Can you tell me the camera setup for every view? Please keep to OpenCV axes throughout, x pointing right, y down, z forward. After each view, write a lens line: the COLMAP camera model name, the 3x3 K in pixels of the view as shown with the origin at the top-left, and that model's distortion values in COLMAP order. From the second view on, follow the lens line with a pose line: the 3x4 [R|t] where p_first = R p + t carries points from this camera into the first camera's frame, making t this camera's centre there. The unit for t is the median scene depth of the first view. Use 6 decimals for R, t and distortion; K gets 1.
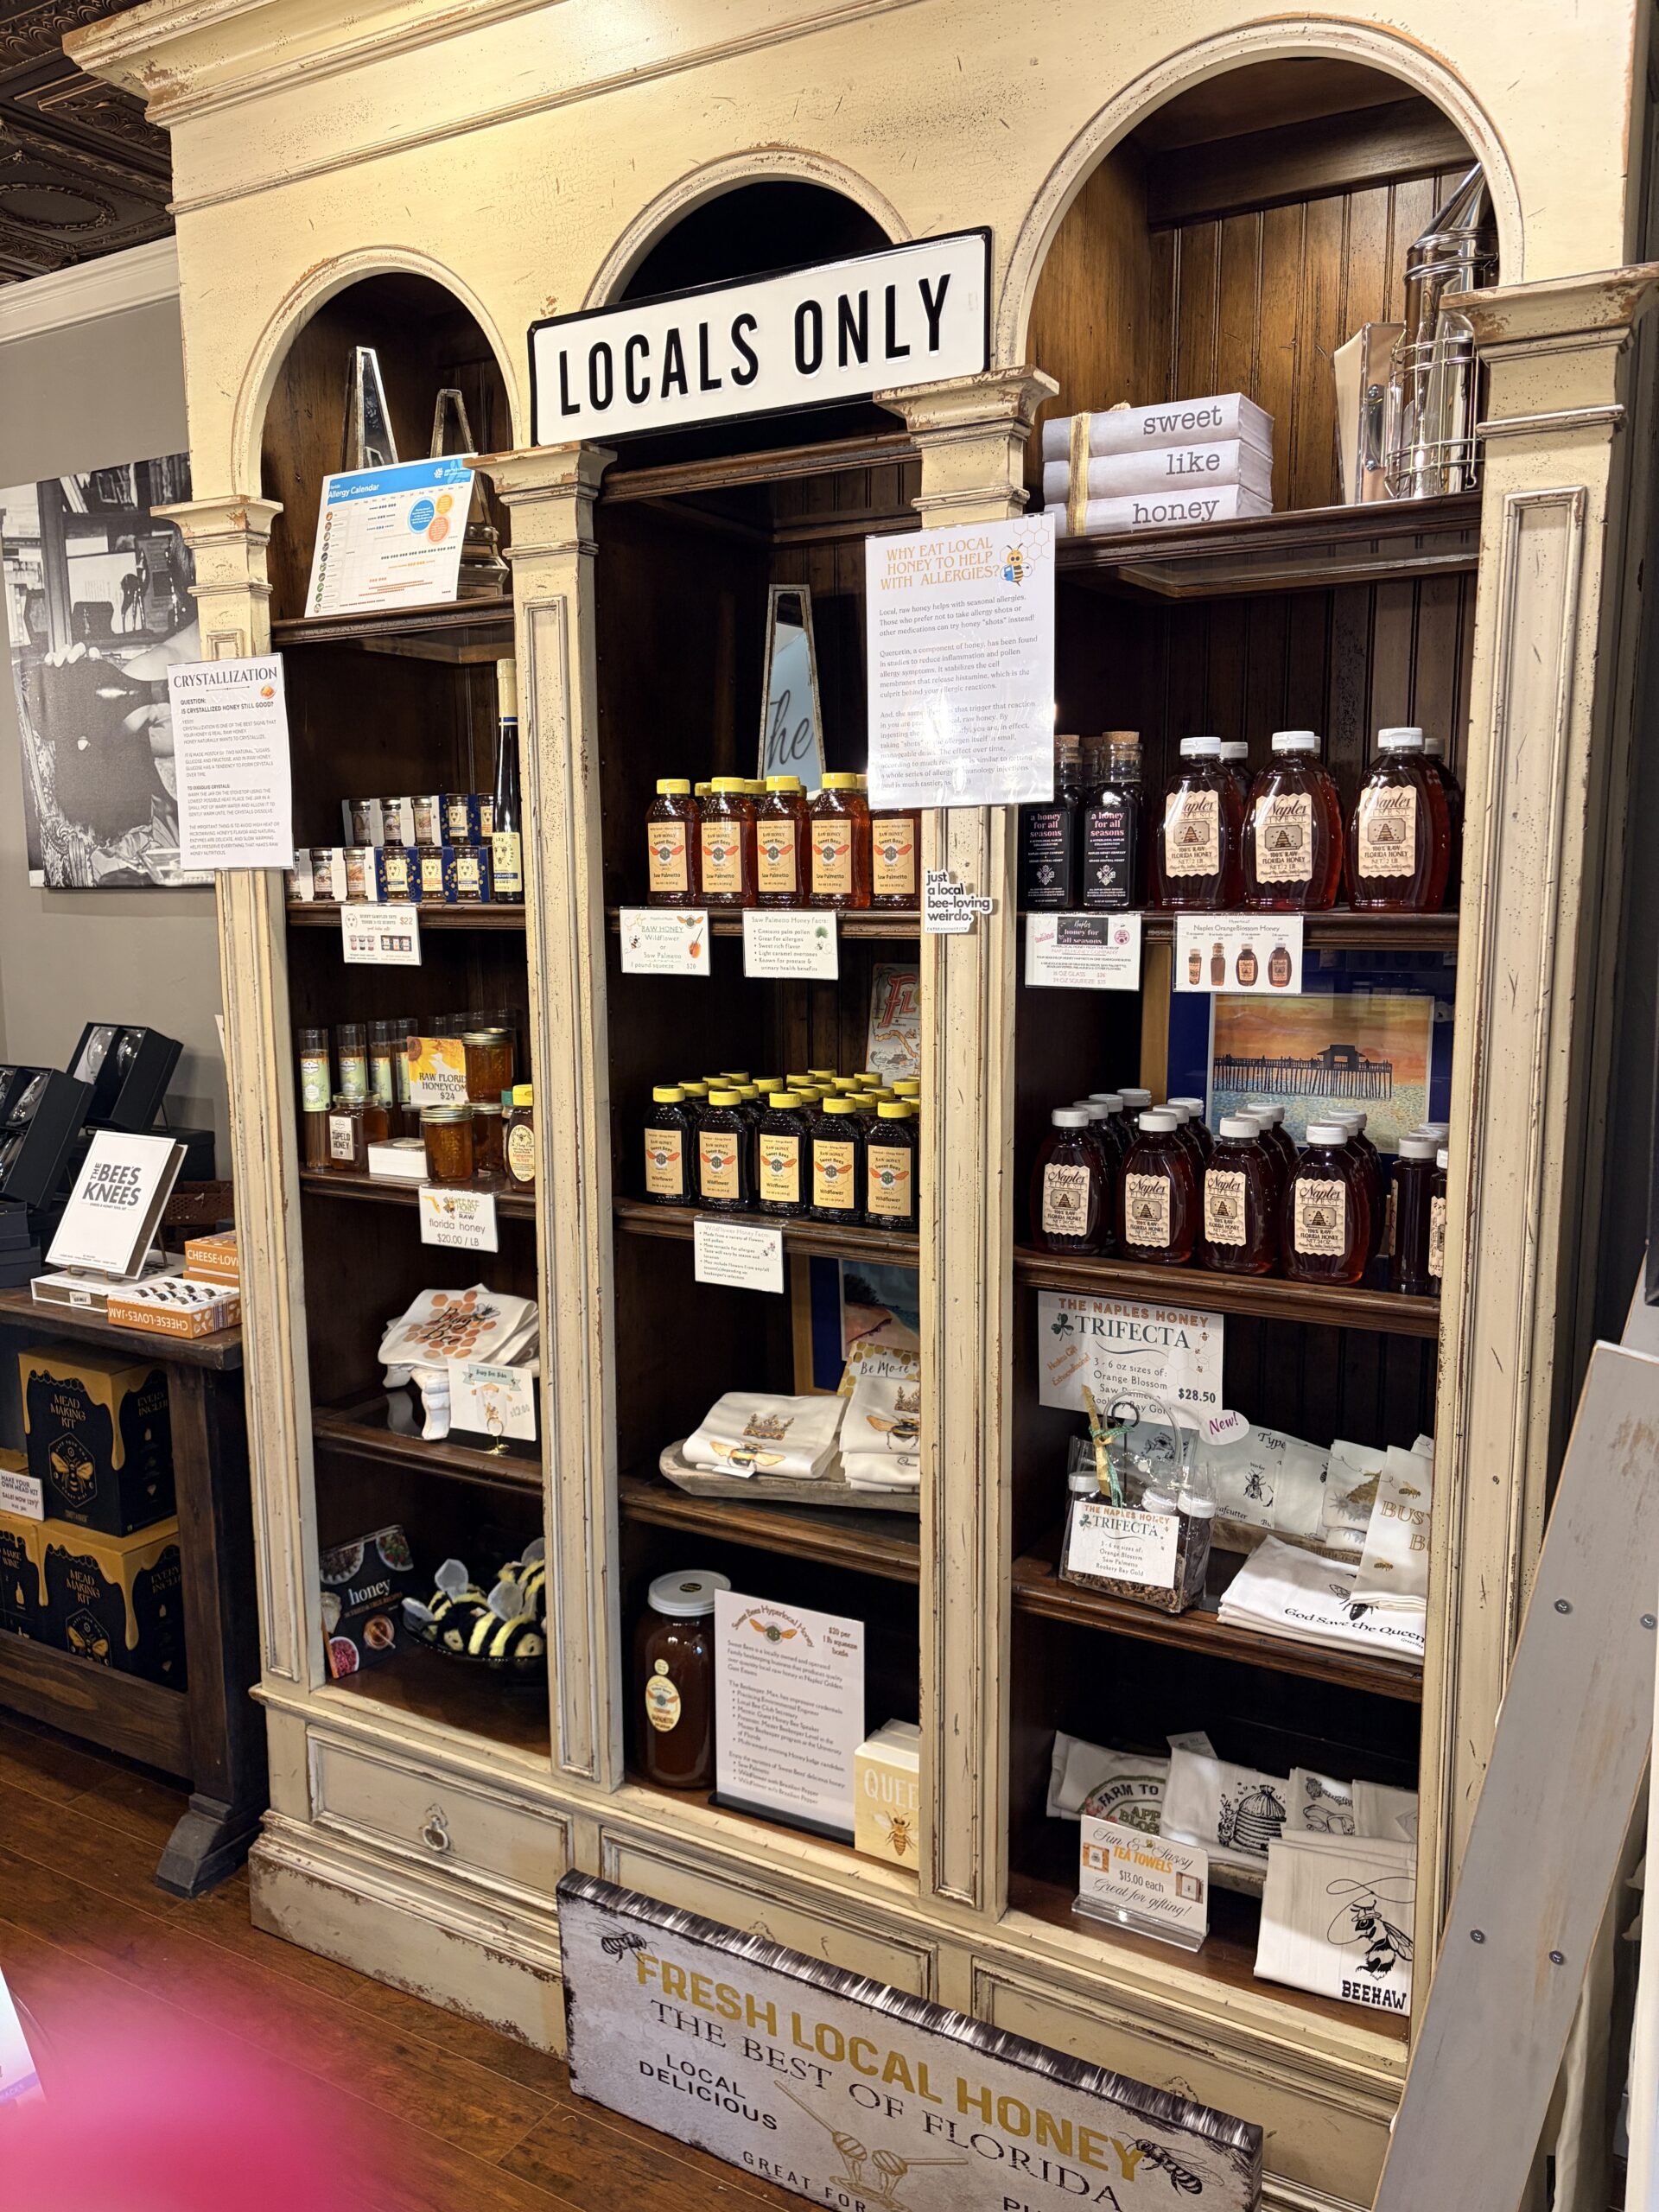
lens RADIAL K [[1681.0, 0, 832.8], [0, 1681.0, 1107.5], [0, 0, 1]] dist [0.048544, -0.013631]
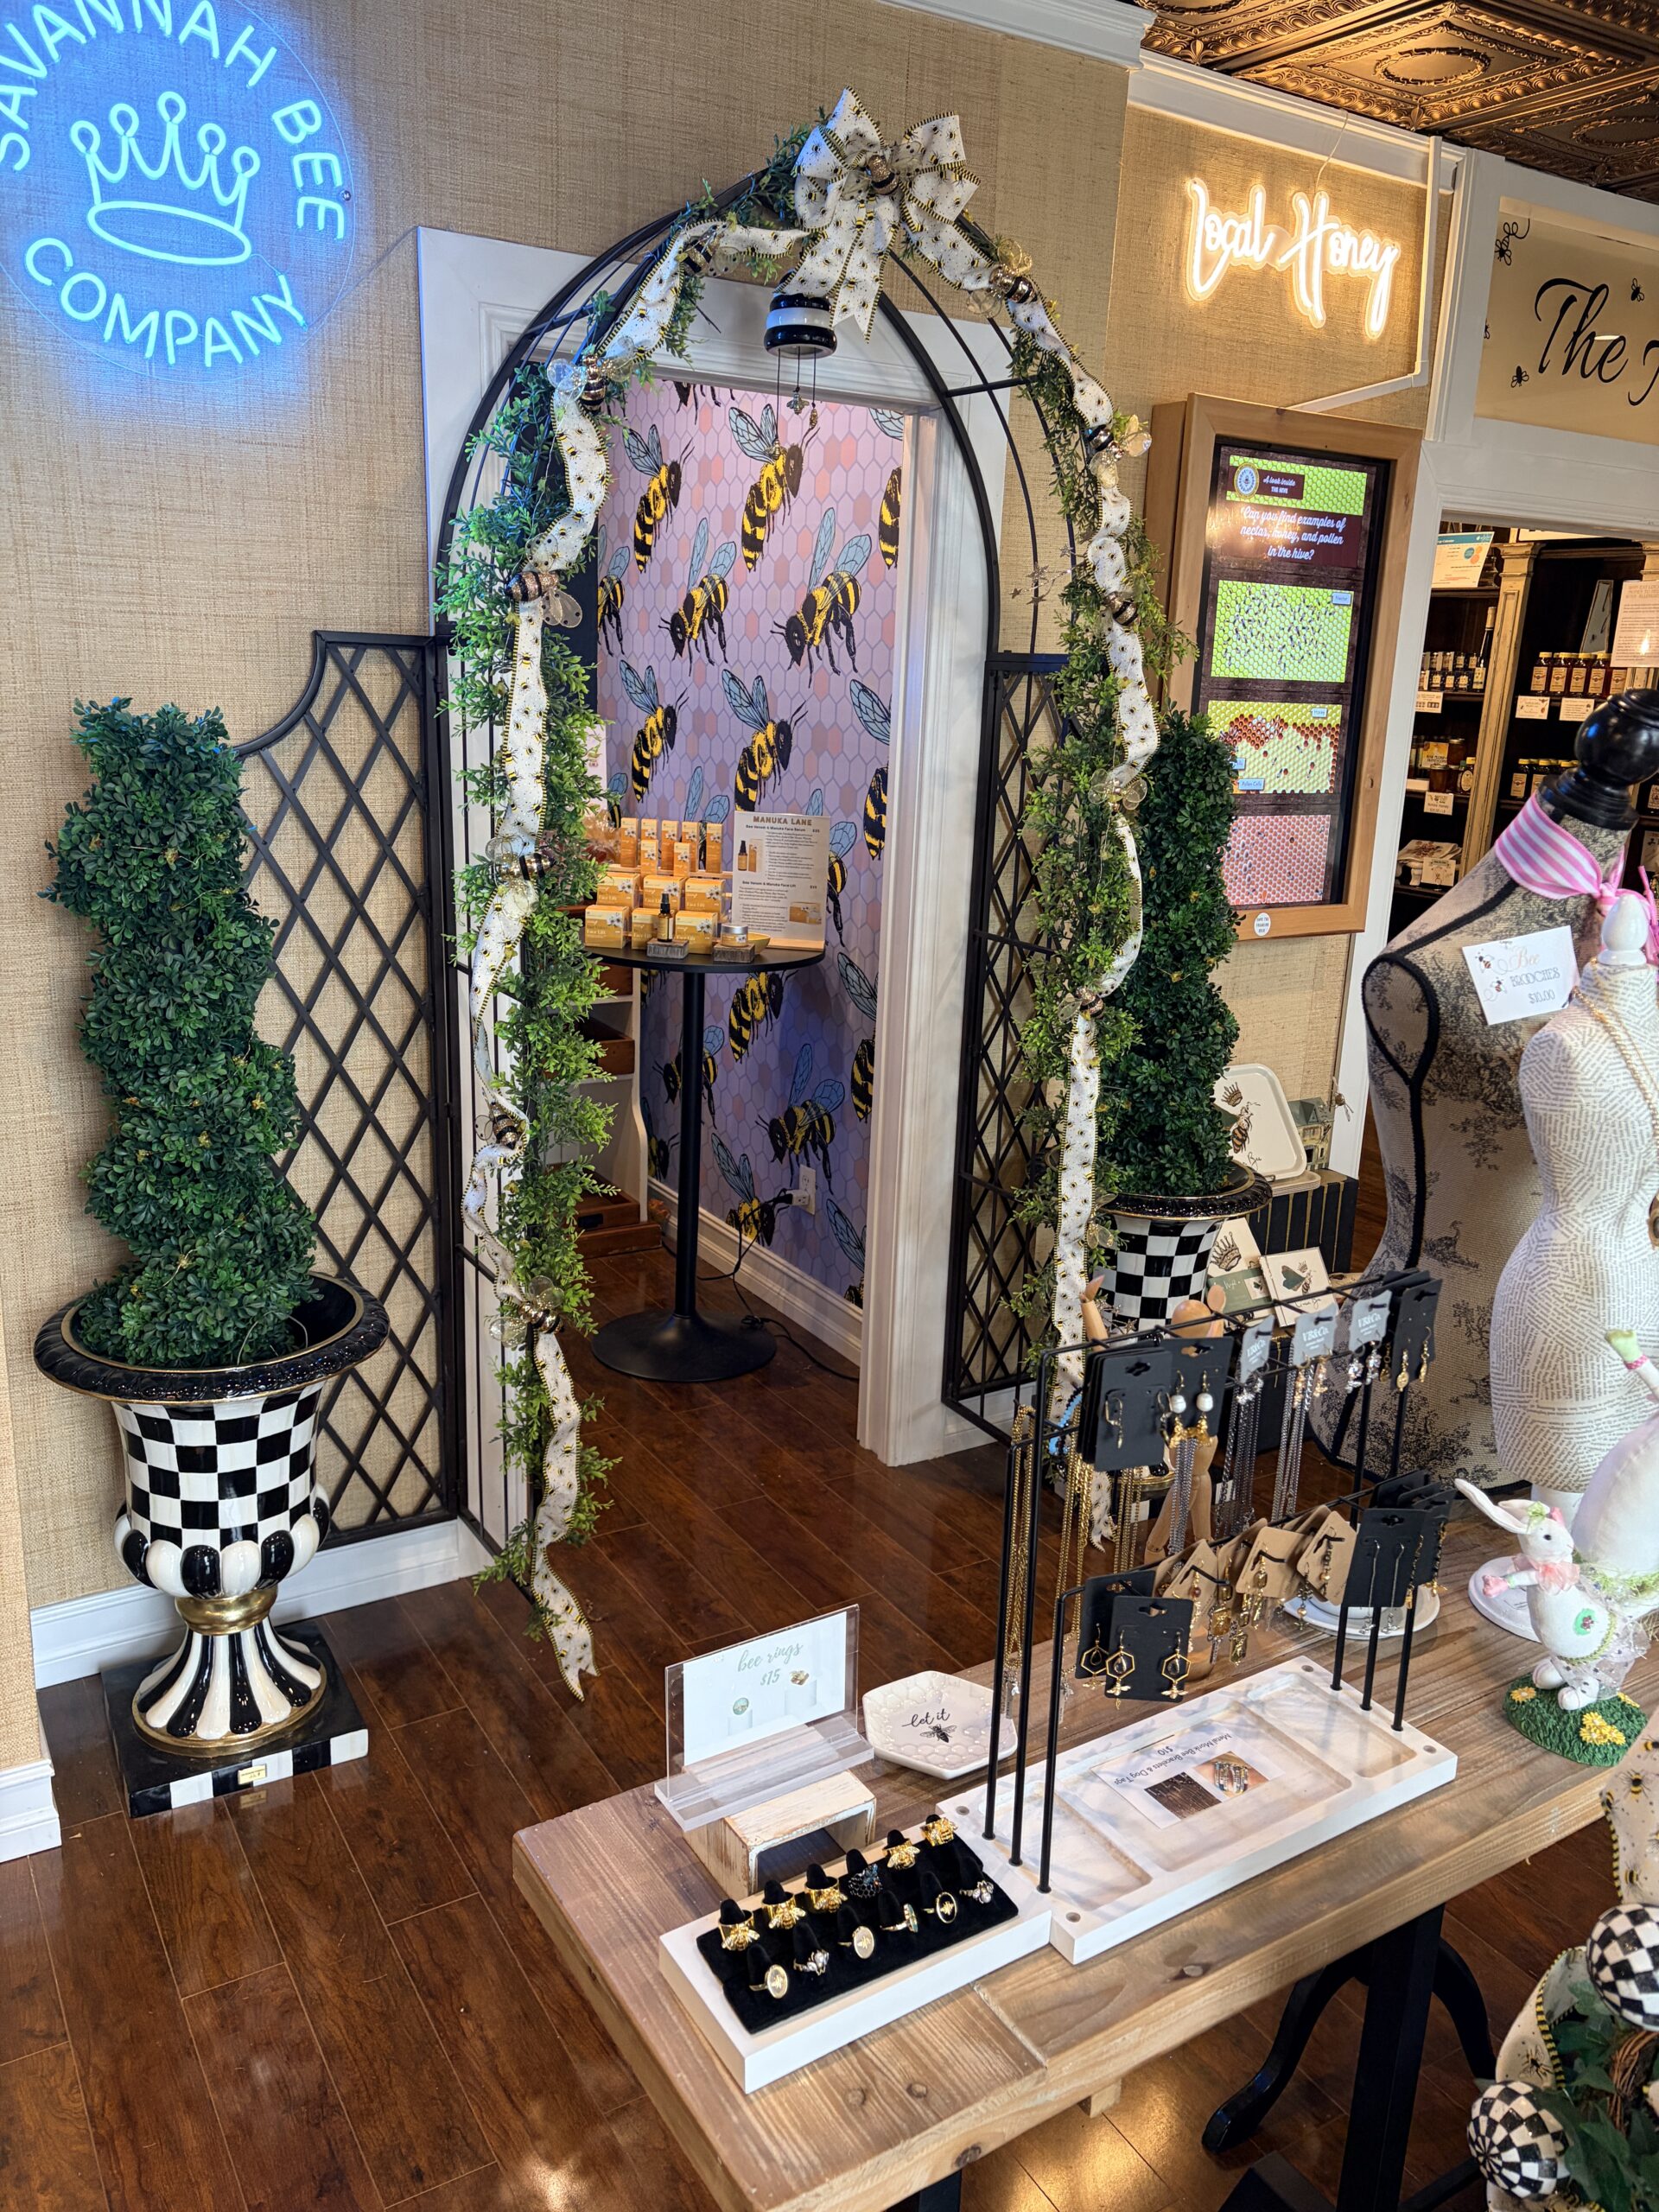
lens RADIAL K [[1681.0, 0, 833.6], [0, 1681.0, 1113.9], [0, 0, 1]] dist [0.048544, -0.013631]
pose [[0.881224, 0.166636, -0.442353, 0.254013], [-0.115705, 0.983376, 0.139942, 0.324284], [0.458319, -0.072138, 0.885856, -2.236372]]
